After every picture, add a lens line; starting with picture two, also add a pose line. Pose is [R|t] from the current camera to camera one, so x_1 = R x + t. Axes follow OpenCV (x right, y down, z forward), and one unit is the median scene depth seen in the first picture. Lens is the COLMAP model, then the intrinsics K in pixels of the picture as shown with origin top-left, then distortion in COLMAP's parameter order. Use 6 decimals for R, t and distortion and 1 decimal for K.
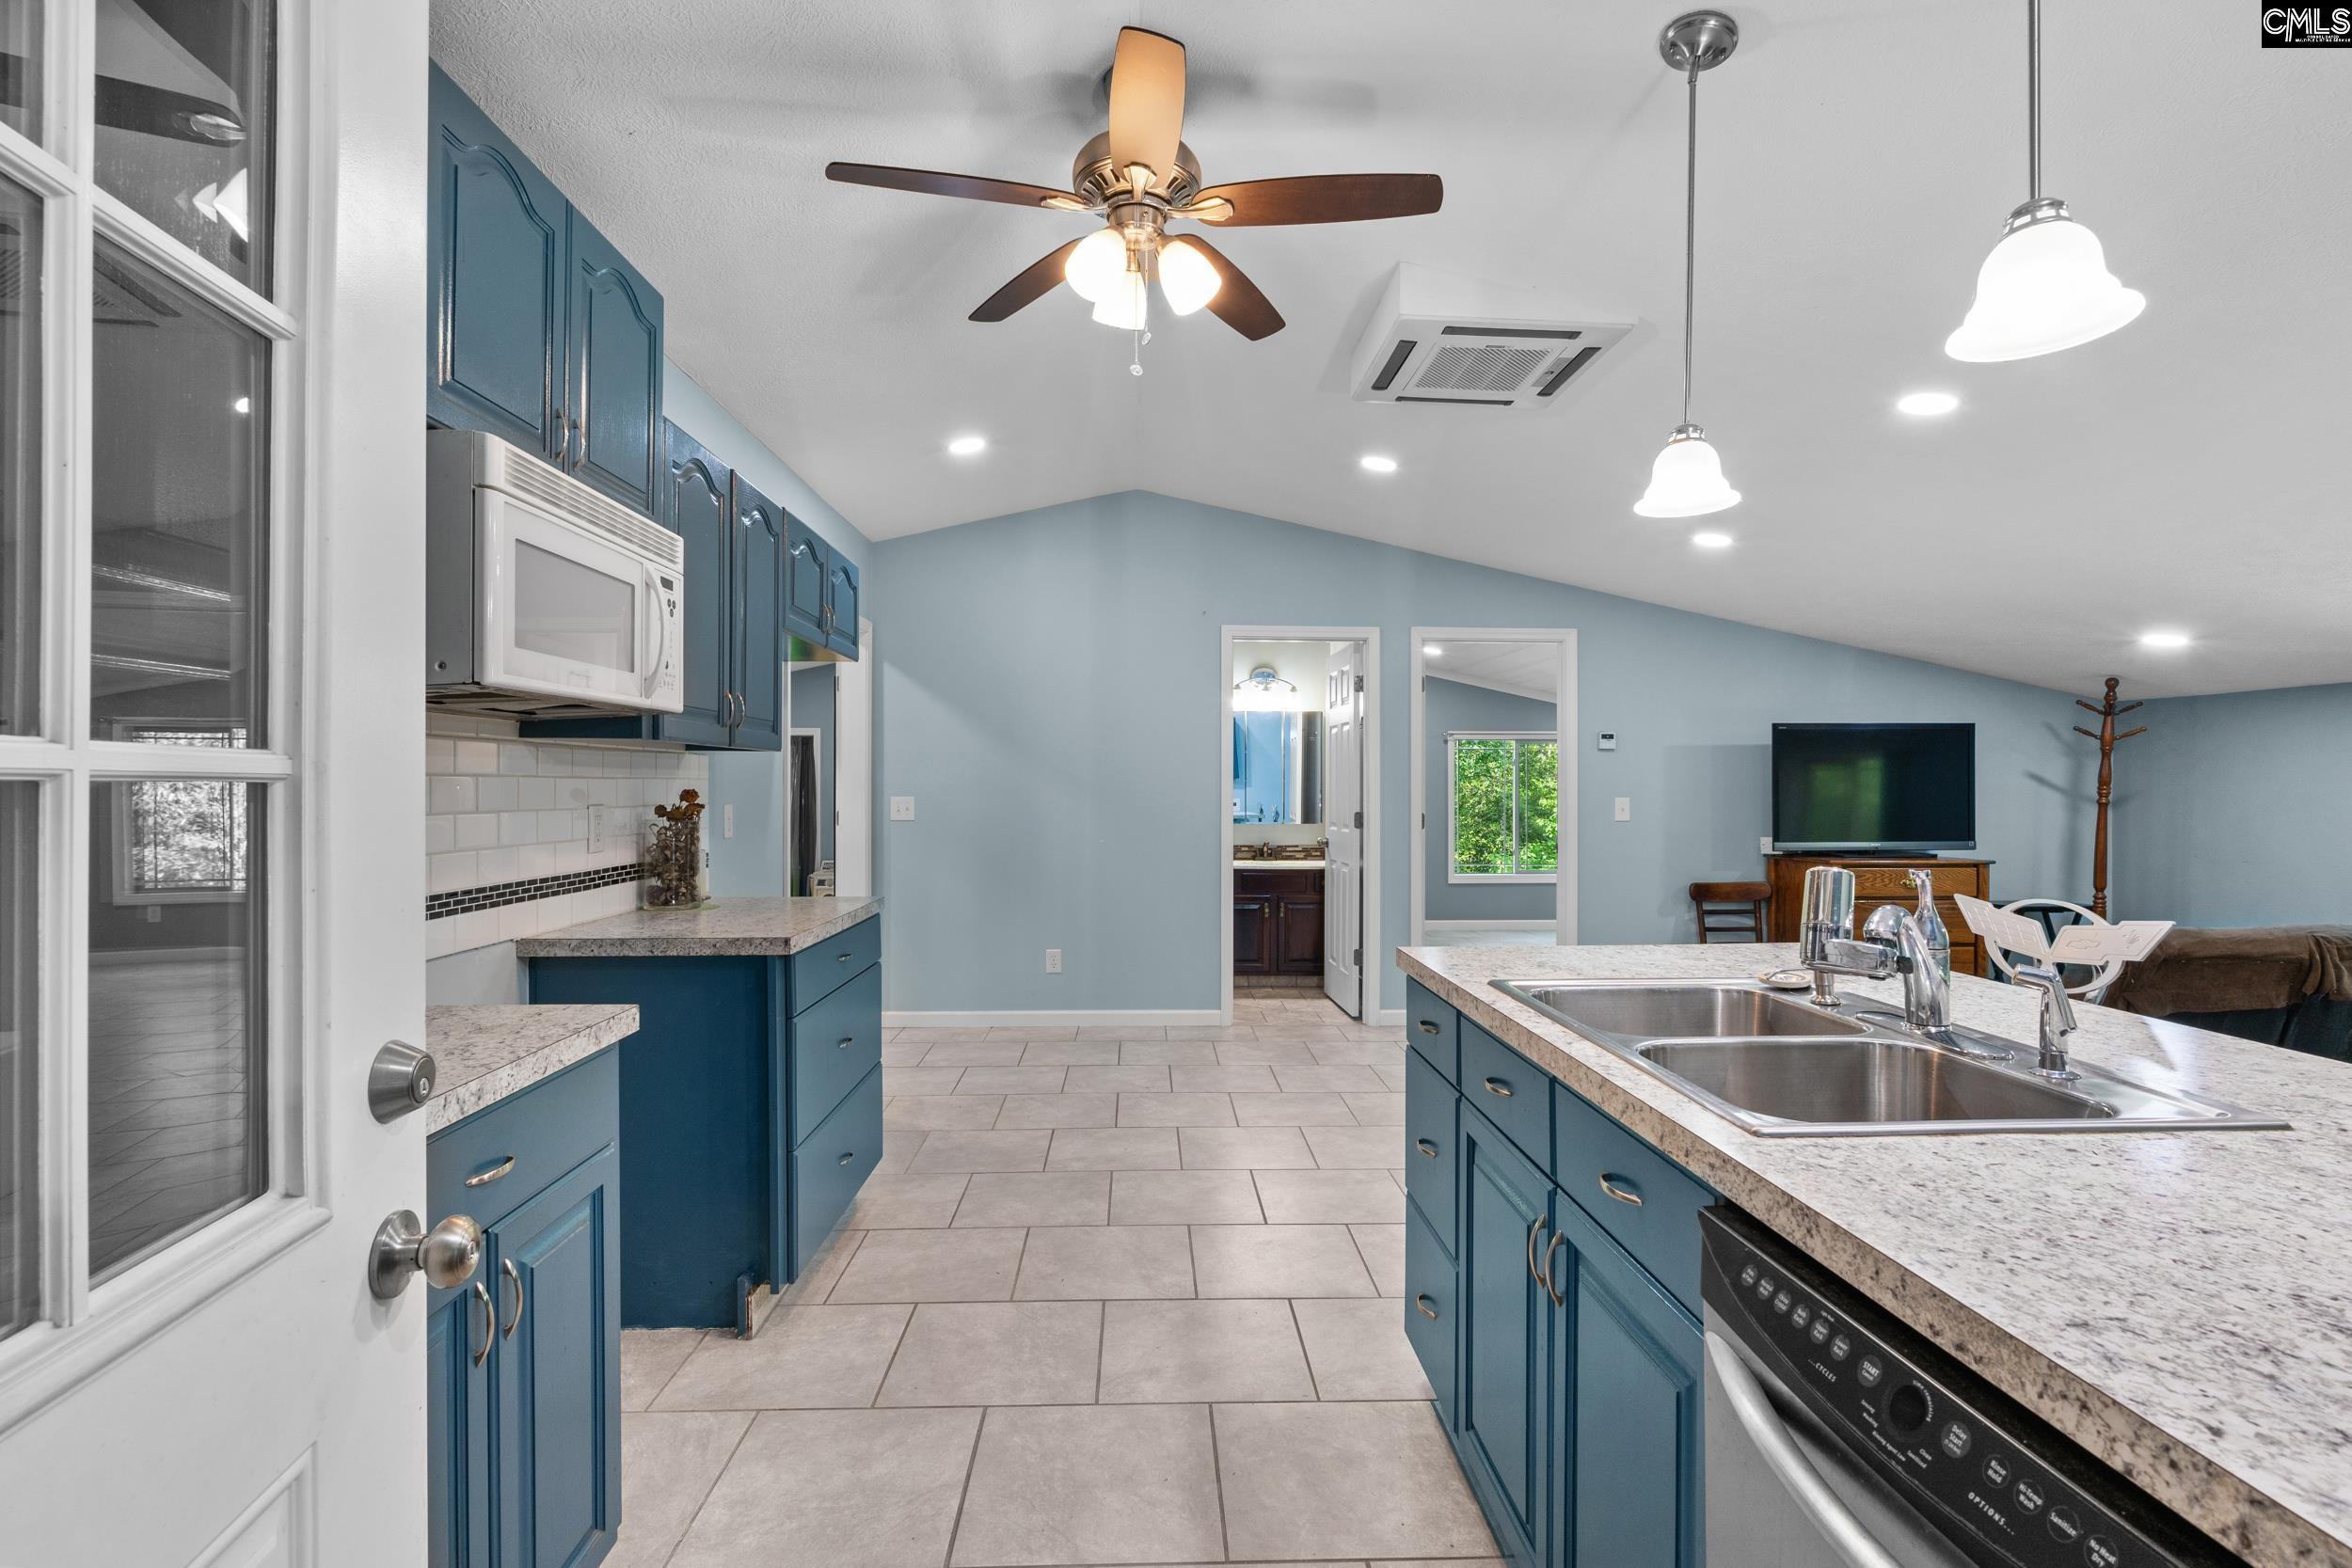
lens RADIAL K [[1085.9, 0, 1180.6], [0, 1085.9, 788.8], [0, 0, 1]] dist [-0.008400, -0.000124]
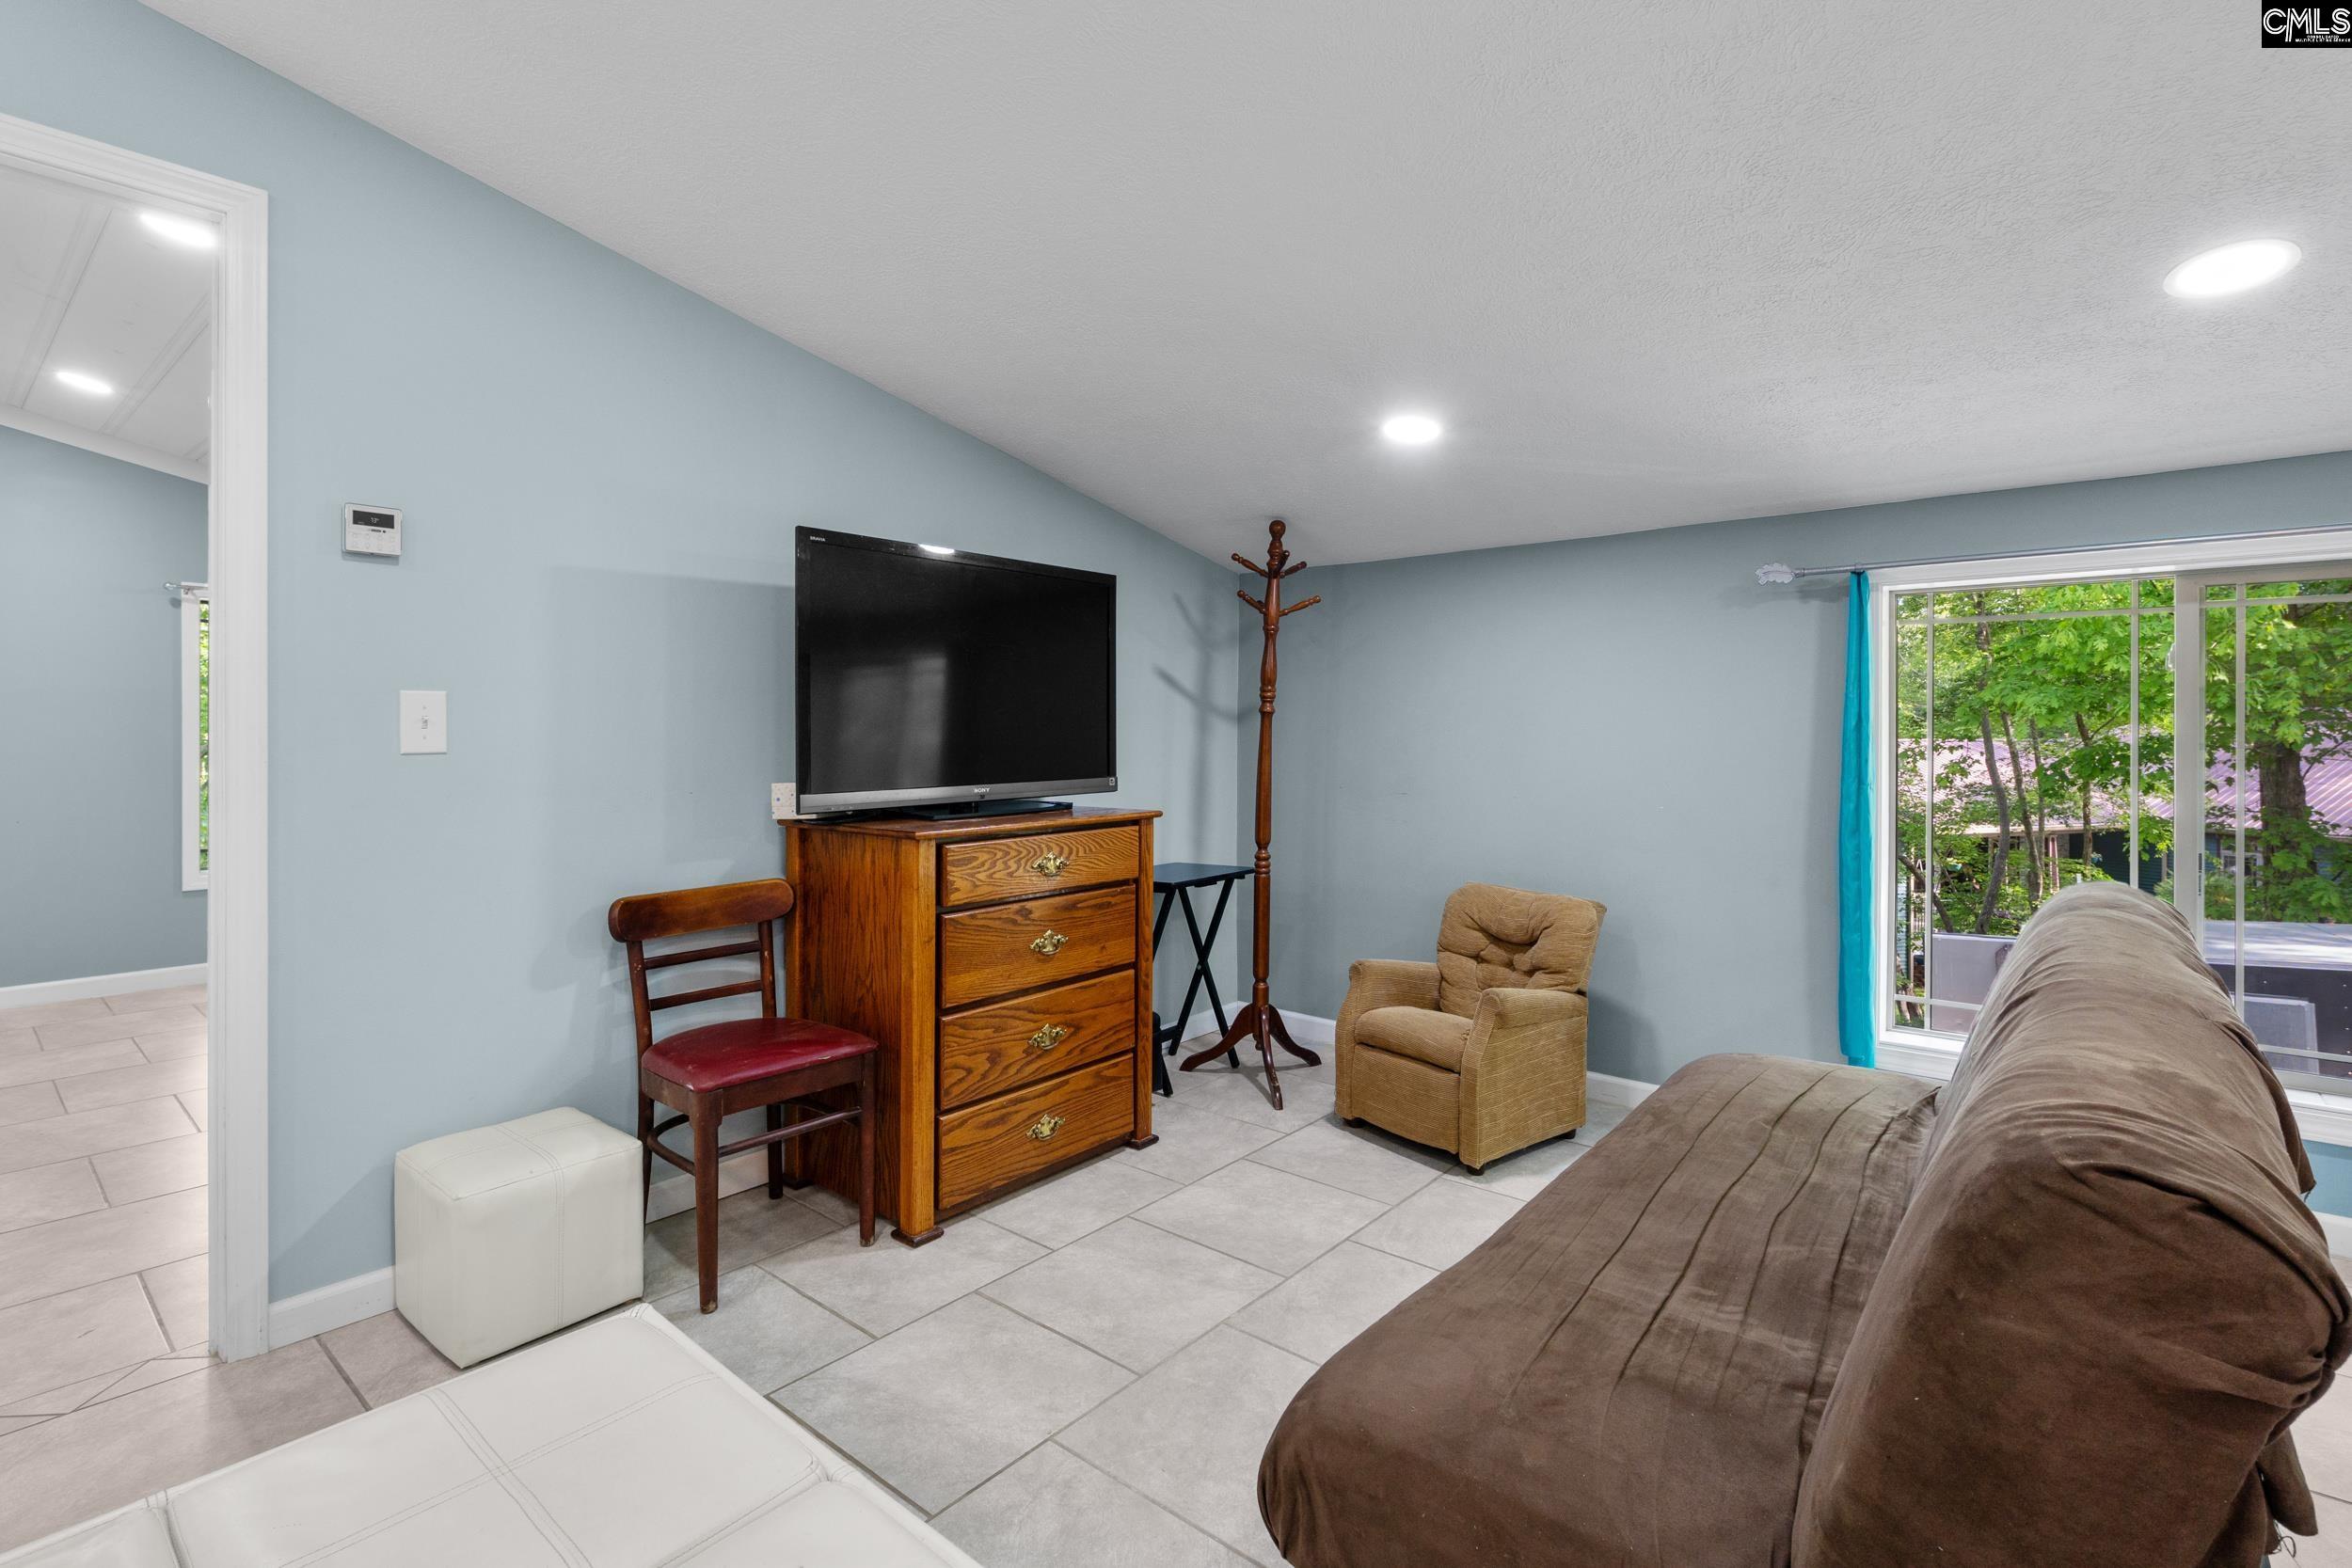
lens RADIAL K [[1085.9, 0, 1154.3], [0, 1085.9, 734.7], [0, 0, 1]] dist [-0.008400, -0.000124]
pose [[0.676315, -0.003950, 0.736602, 0.310500], [-0.001580, 0.999976, 0.006813, 0.021014], [-0.736611, -0.005772, 0.676292, 0.577273]]
